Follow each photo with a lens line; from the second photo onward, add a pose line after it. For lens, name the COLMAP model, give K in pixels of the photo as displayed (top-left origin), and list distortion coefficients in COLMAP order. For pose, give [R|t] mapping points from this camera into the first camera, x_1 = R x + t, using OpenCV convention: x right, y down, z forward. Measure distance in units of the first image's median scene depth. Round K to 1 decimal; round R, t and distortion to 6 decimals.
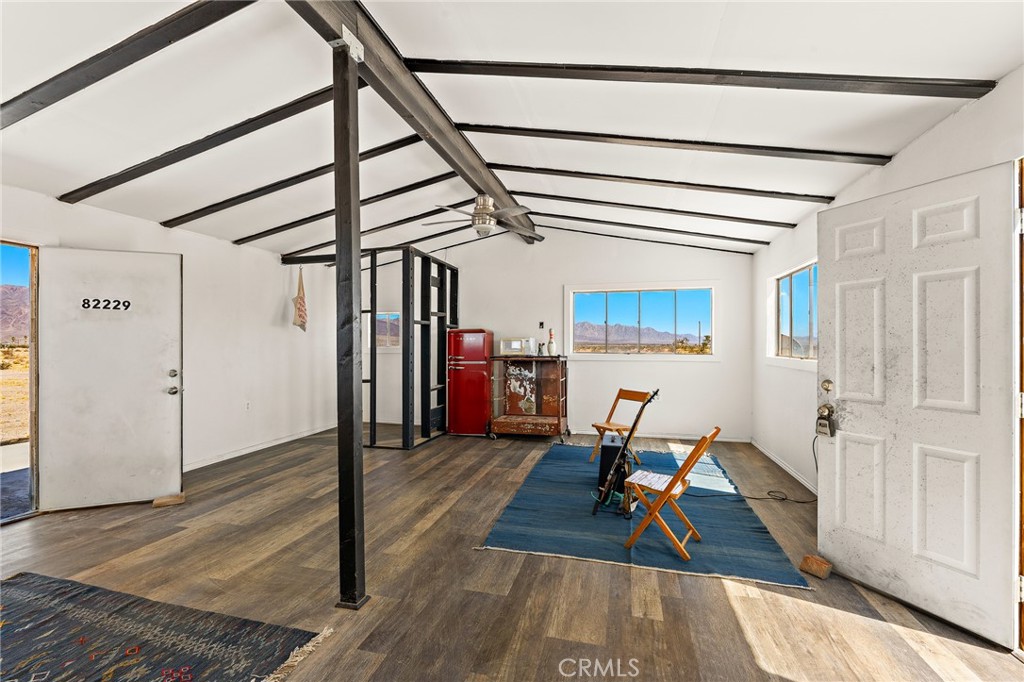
lens RADIAL K [[459.3, 0, 504.8], [0, 459.3, 342.1], [0, 0, 1]] dist [-0.006186, 0.001285]
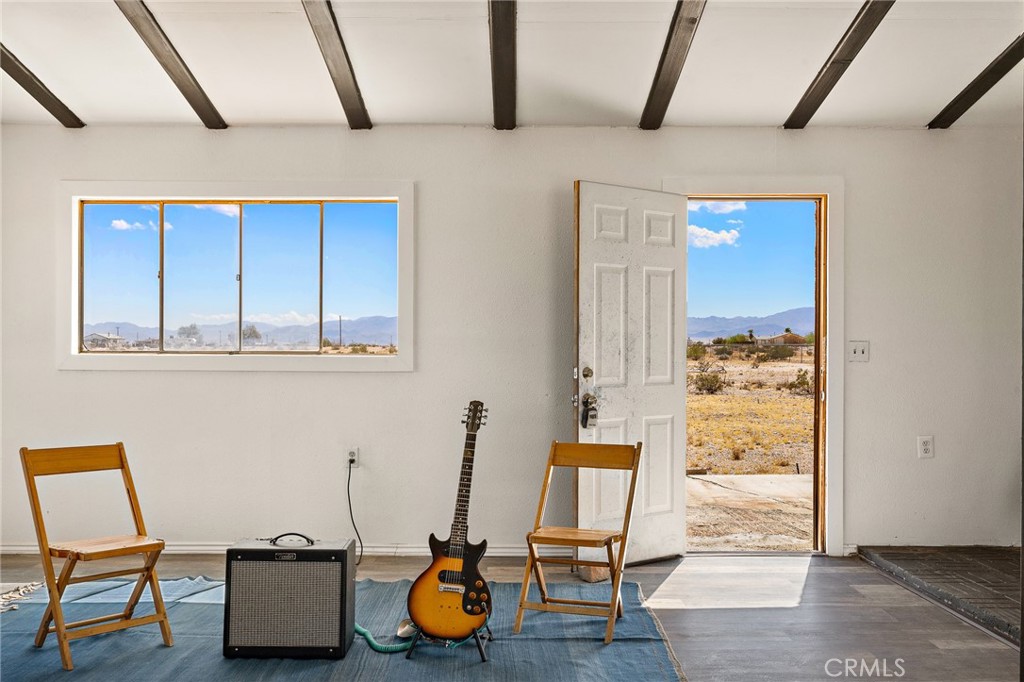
lens RADIAL K [[943.7, 0, 502.0], [0, 943.7, 351.0], [0, 0, 1]] dist [0.005263, 0.000000]
pose [[-0.263113, -0.005378, 0.964750, -0.715347], [-0.005009, 0.999979, 0.004208, 0.028983], [-0.964752, -0.003725, -0.263135, 1.112260]]
